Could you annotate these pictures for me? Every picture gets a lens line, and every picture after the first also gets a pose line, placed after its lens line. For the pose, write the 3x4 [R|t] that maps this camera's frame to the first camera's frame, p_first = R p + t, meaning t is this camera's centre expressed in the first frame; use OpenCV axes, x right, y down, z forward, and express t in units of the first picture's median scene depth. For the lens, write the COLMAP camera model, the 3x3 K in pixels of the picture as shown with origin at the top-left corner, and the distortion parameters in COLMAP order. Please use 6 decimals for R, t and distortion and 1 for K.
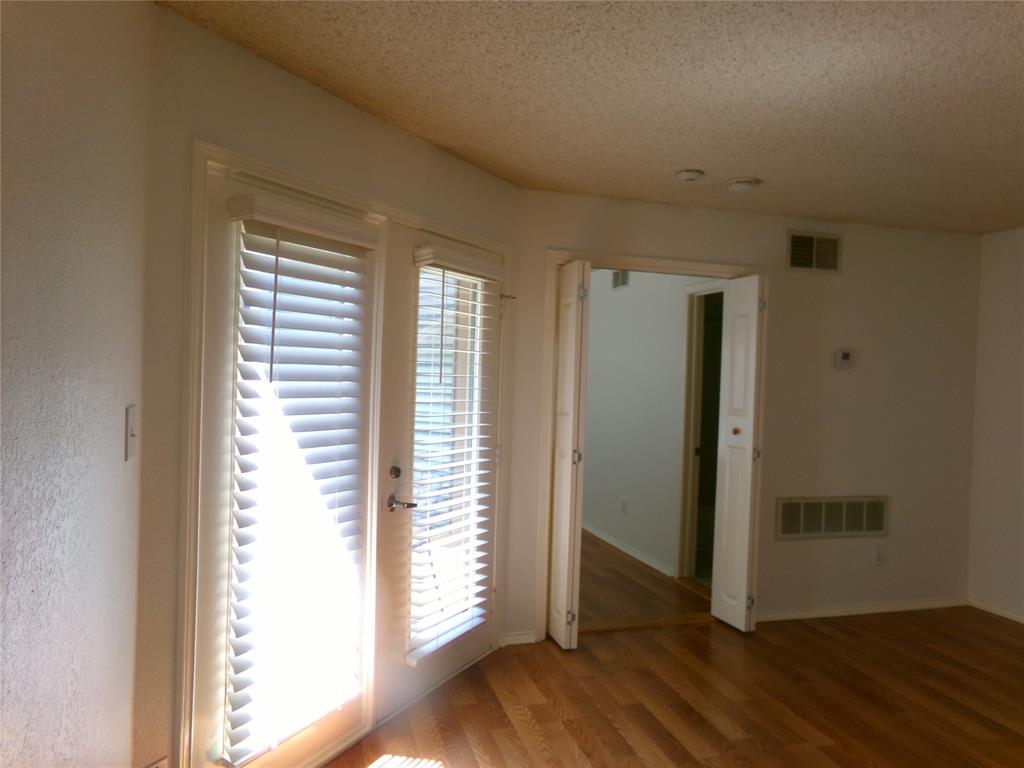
lens RADIAL K [[737.9, 0, 516.5], [0, 737.9, 385.2], [0, 0, 1]] dist [0.006448, 0.049736]
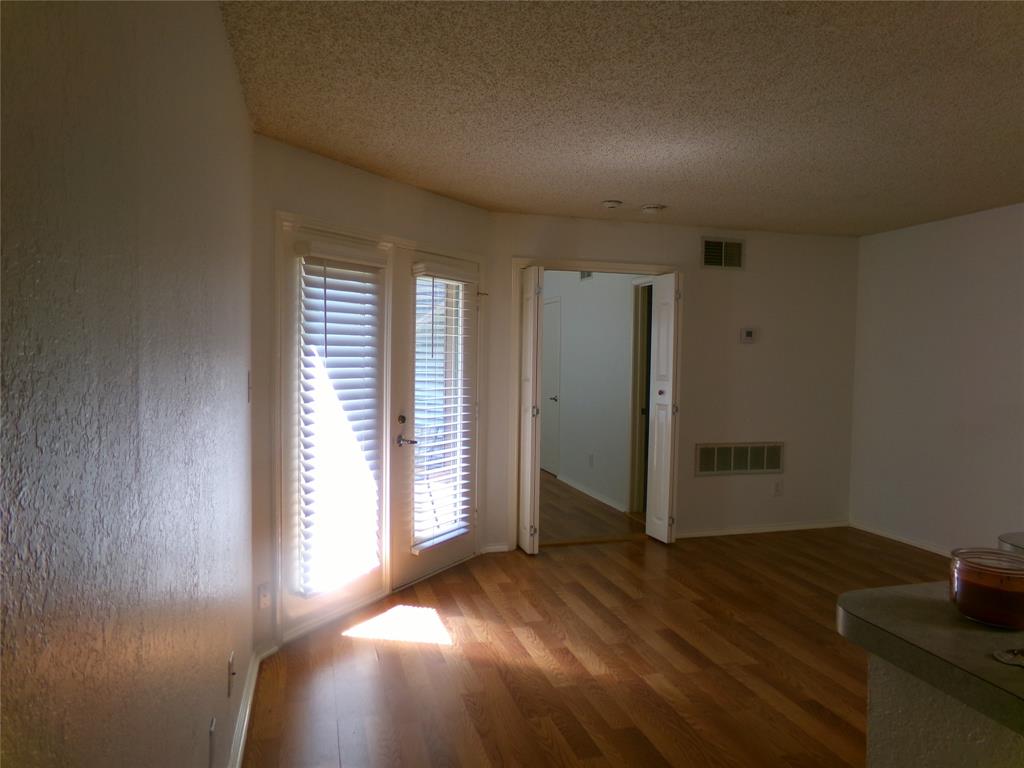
lens RADIAL K [[737.9, 0, 507.7], [0, 737.9, 387.2], [0, 0, 1]] dist [0.006448, 0.049736]
pose [[0.999680, -0.012978, -0.021697, 0.066451], [0.013636, 0.999443, 0.030460, 0.011462], [0.021289, -0.030746, 0.999300, -0.385856]]
